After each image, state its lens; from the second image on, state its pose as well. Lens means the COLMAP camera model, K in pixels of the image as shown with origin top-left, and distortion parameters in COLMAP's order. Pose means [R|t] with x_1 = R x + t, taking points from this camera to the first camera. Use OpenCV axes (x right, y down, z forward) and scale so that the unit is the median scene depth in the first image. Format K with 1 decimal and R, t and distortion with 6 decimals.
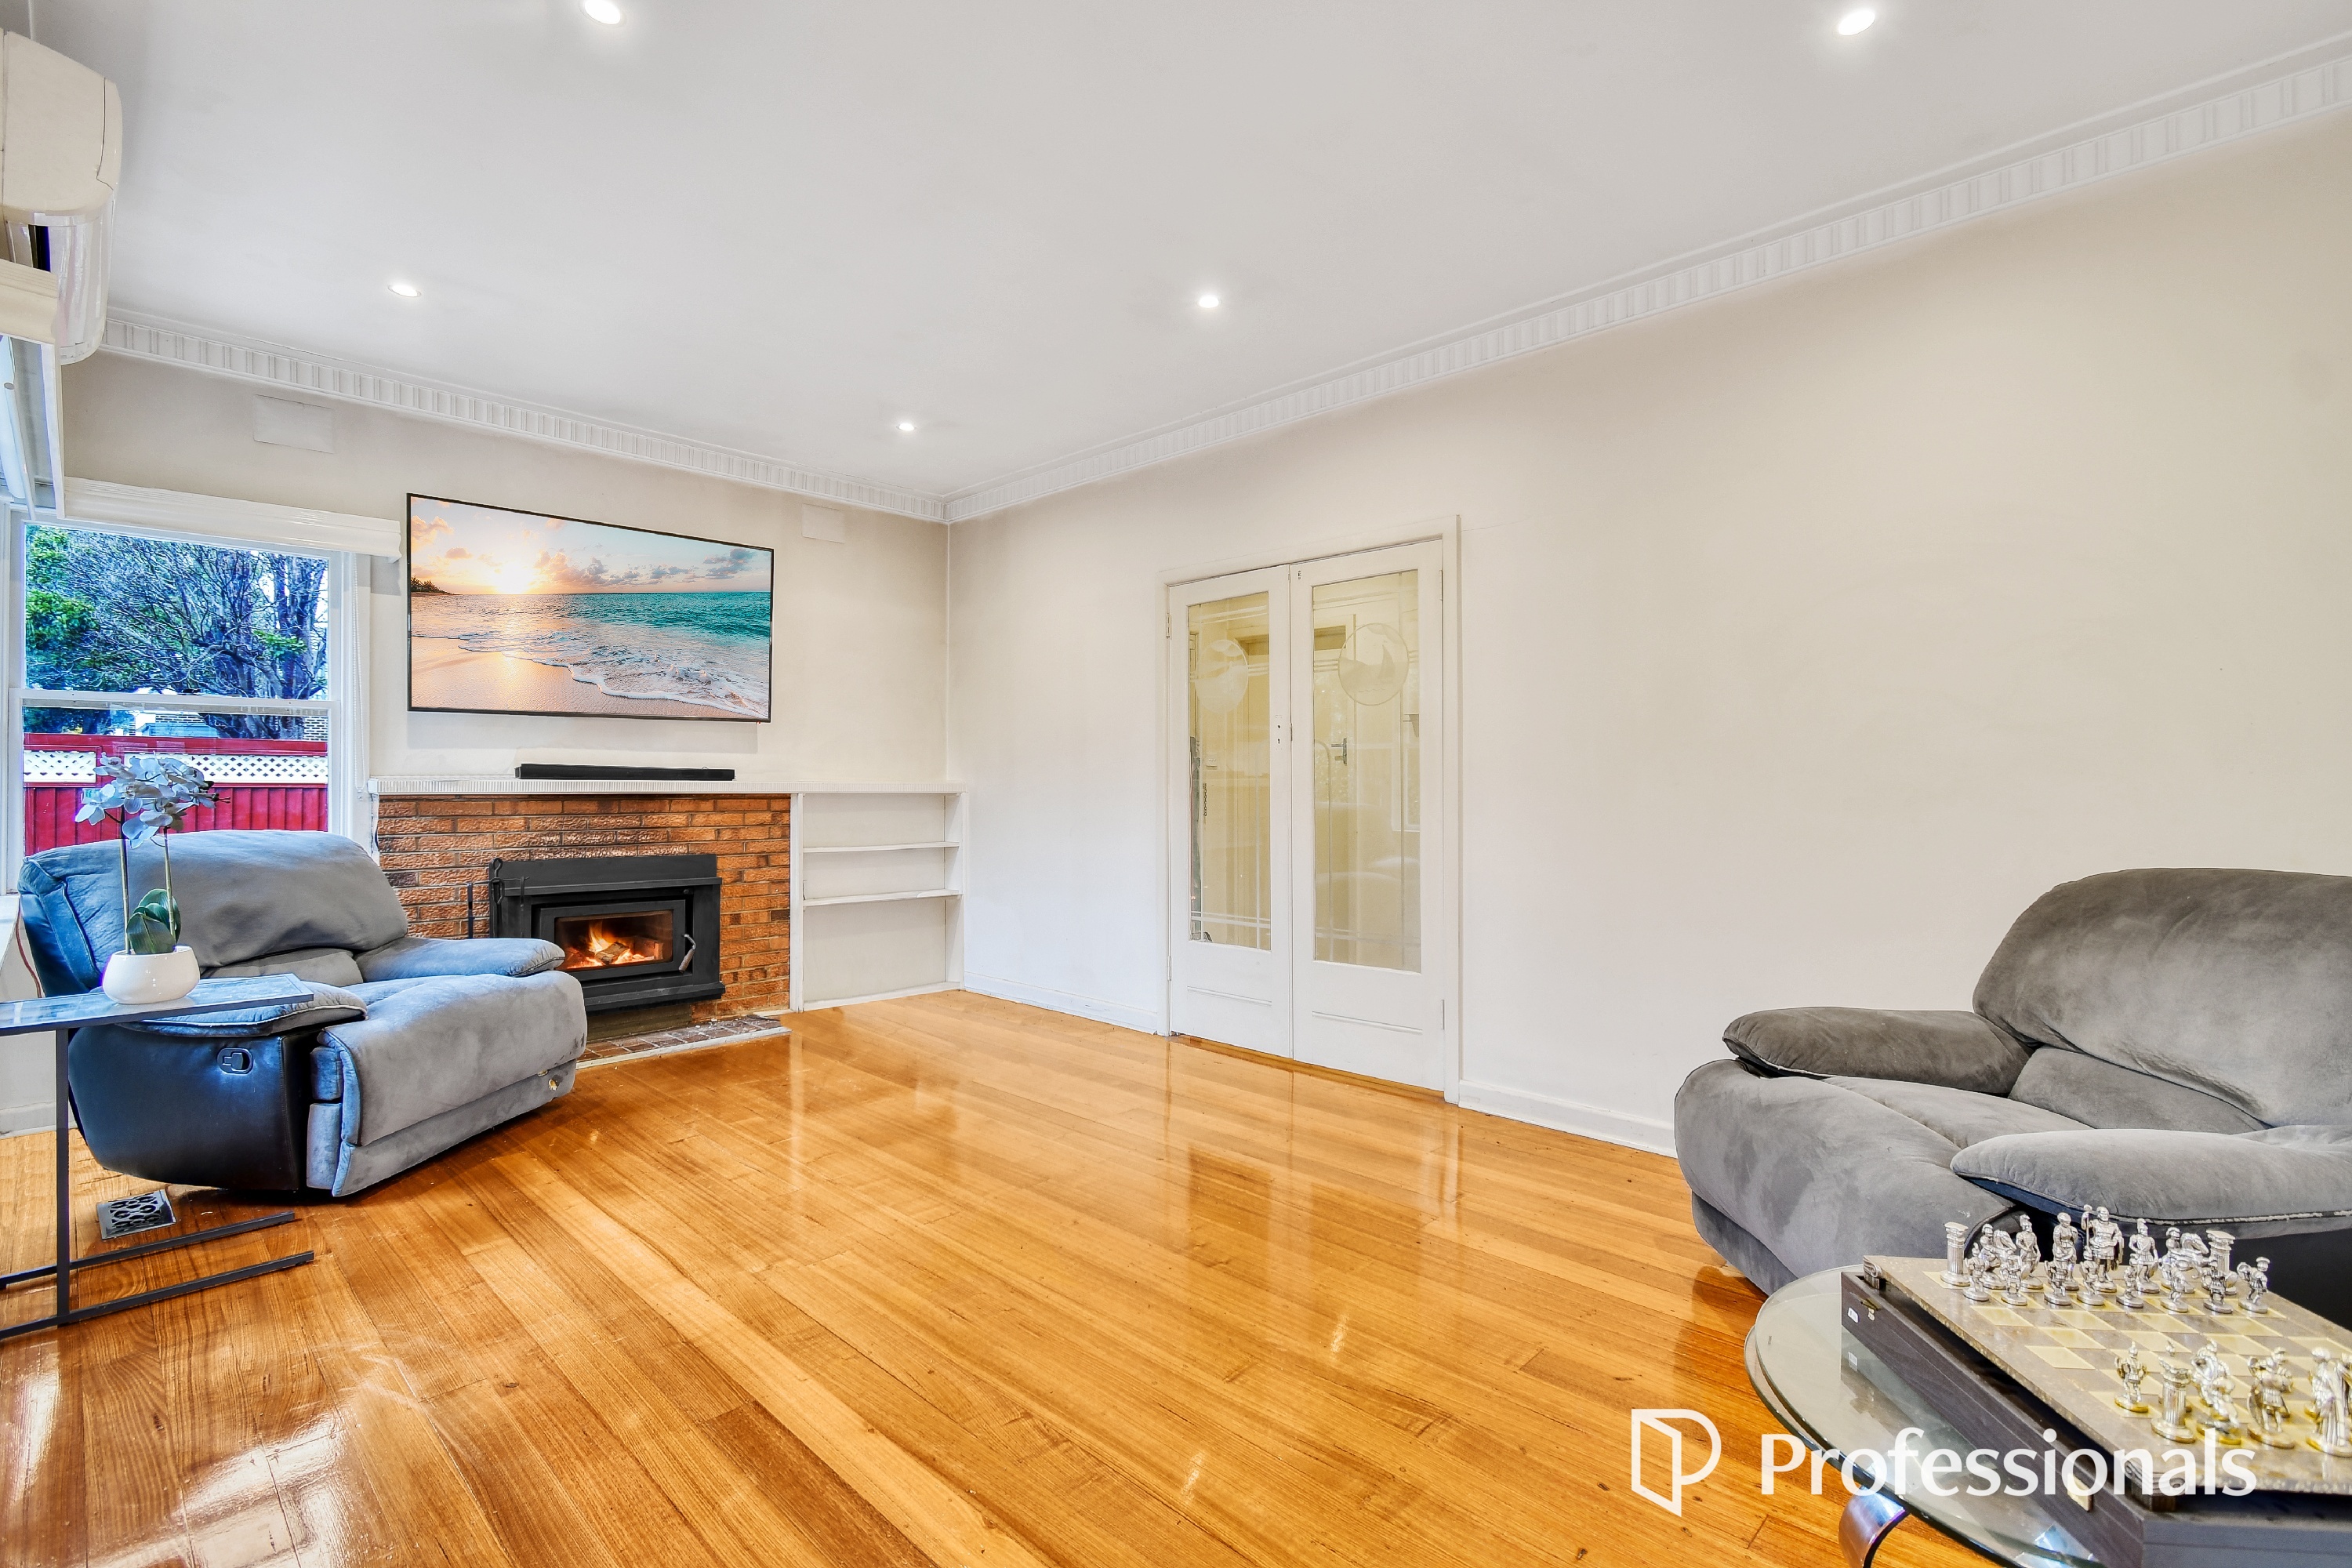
lens RADIAL K [[1065.8, 0, 1191.0], [0, 1065.8, 785.8], [0, 0, 1]] dist [0.004506, -0.001539]
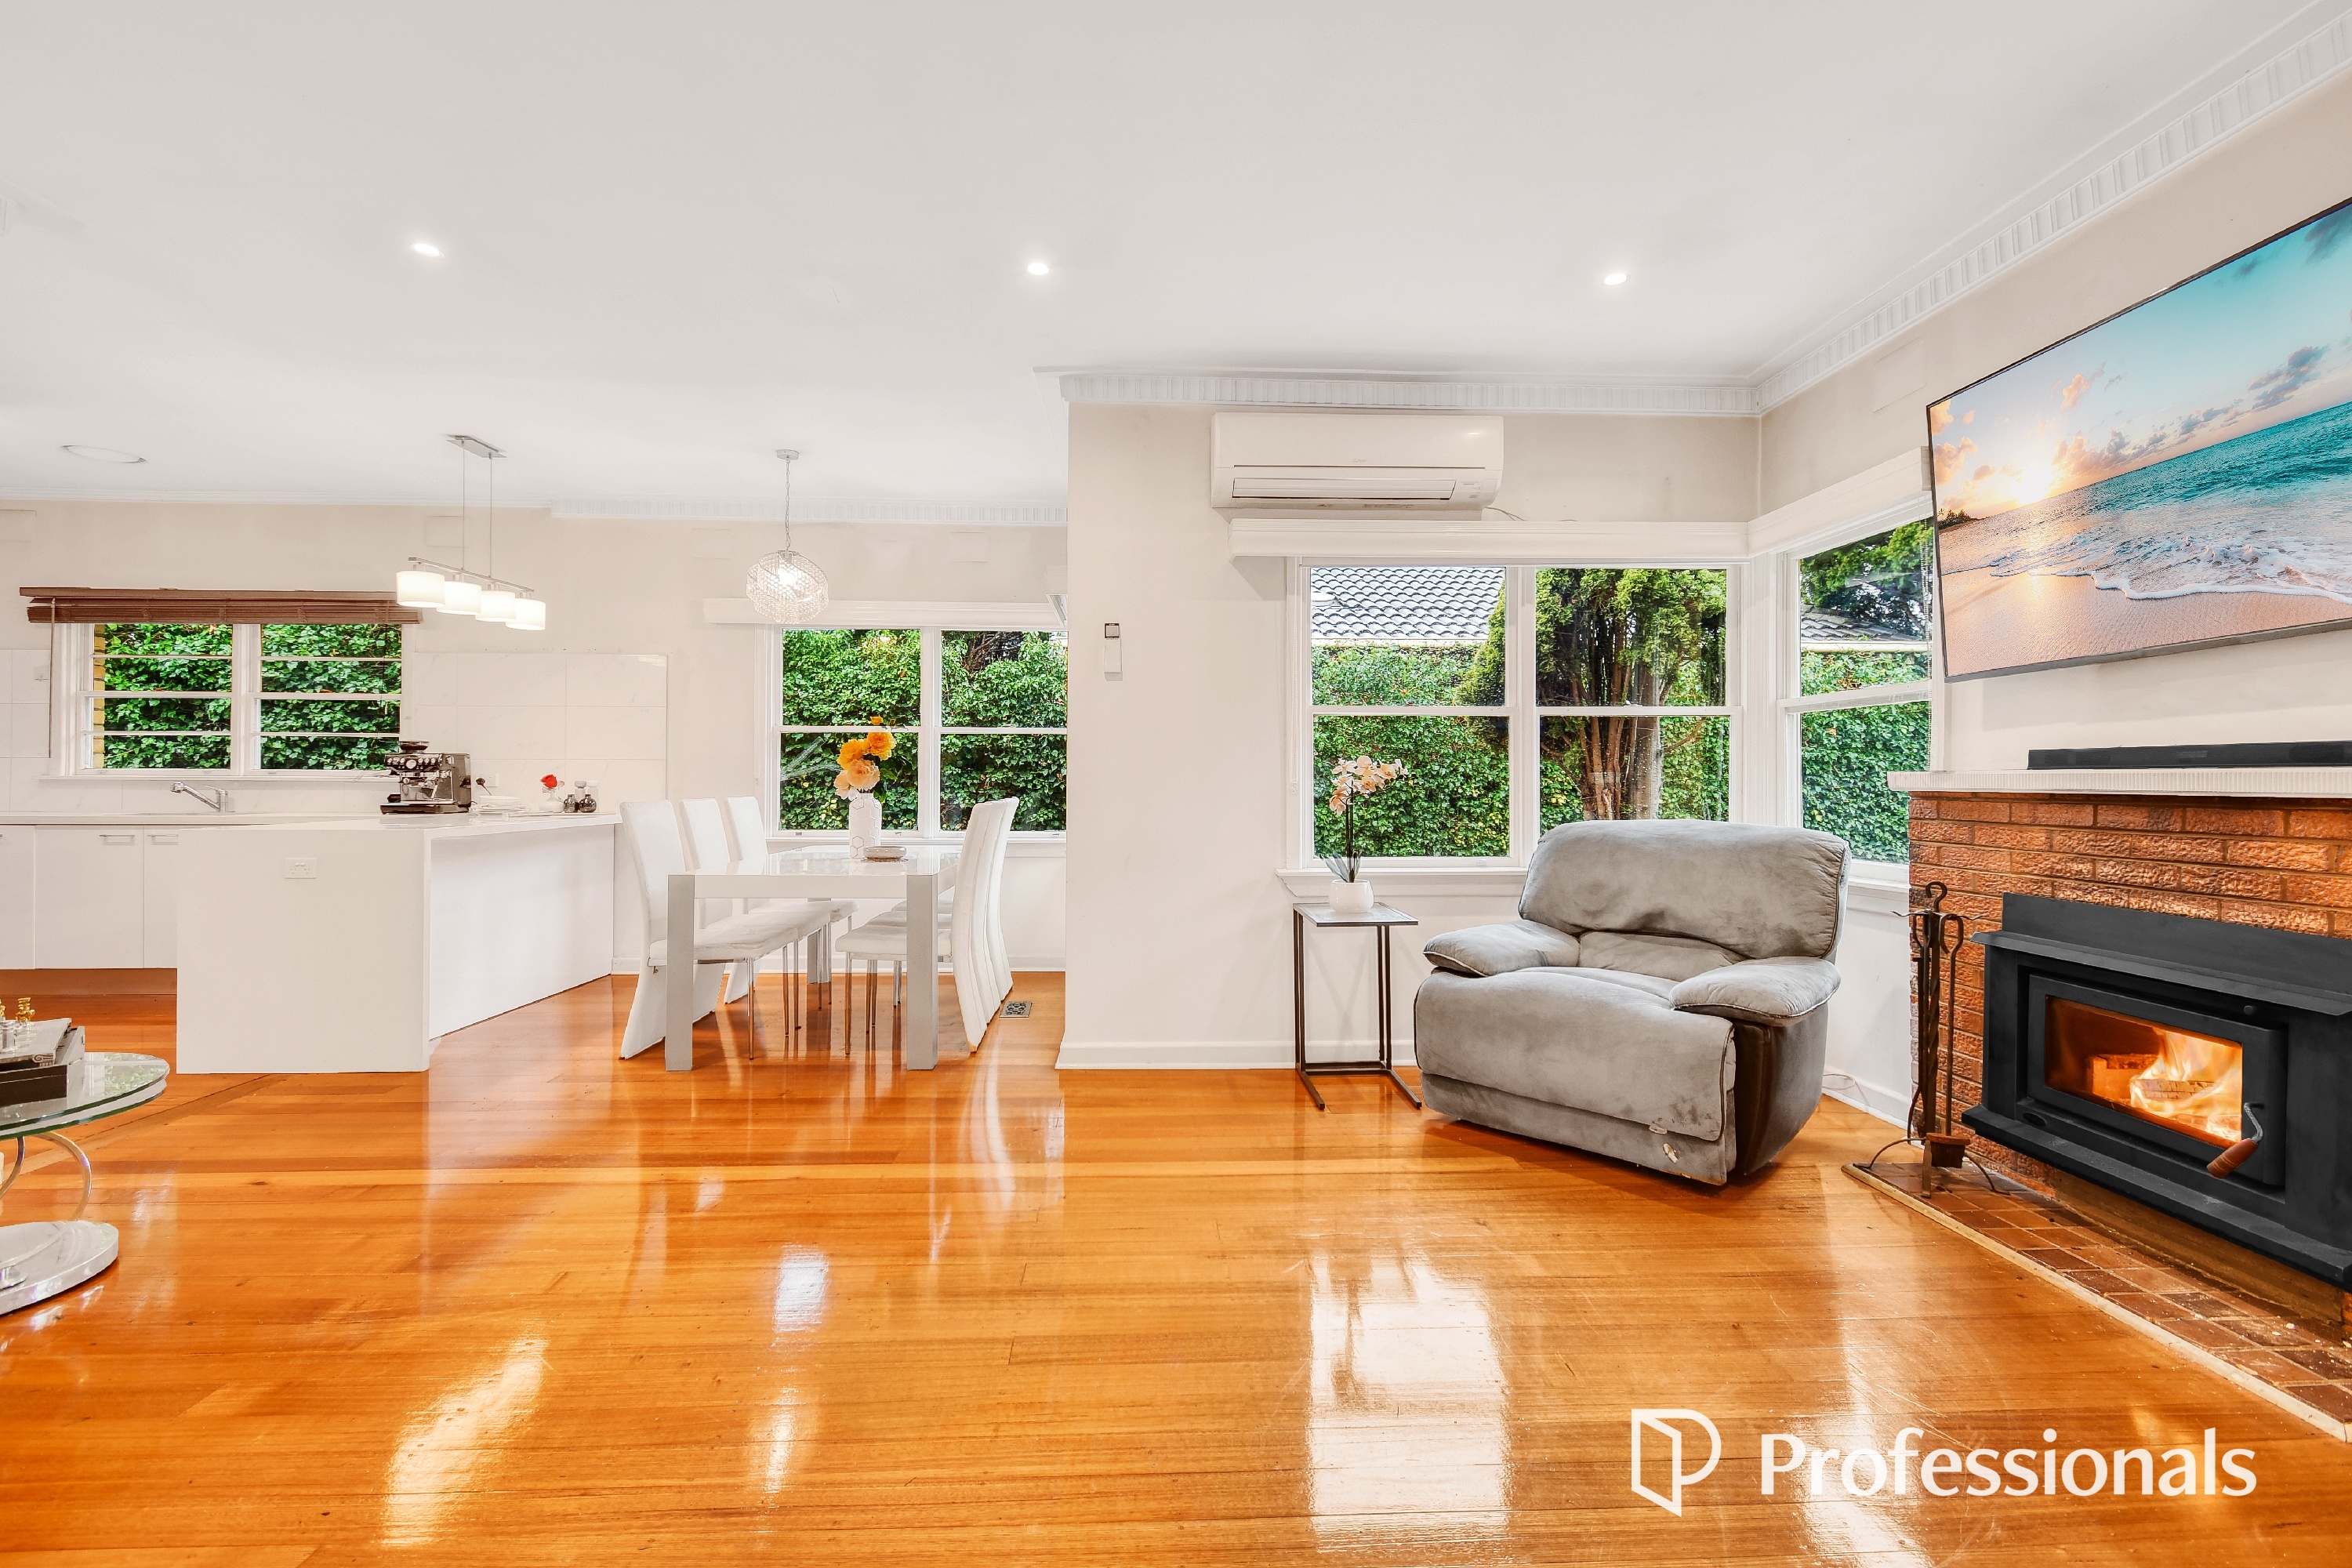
lens RADIAL K [[1065.8, 0, 1156.3], [0, 1065.8, 763.8], [0, 0, 1]] dist [0.004506, -0.001539]
pose [[-0.684410, -0.012469, -0.728990, 0.206470], [-0.006166, 0.999917, -0.011314, 0.000673], [0.729071, -0.003248, -0.684430, 1.037575]]
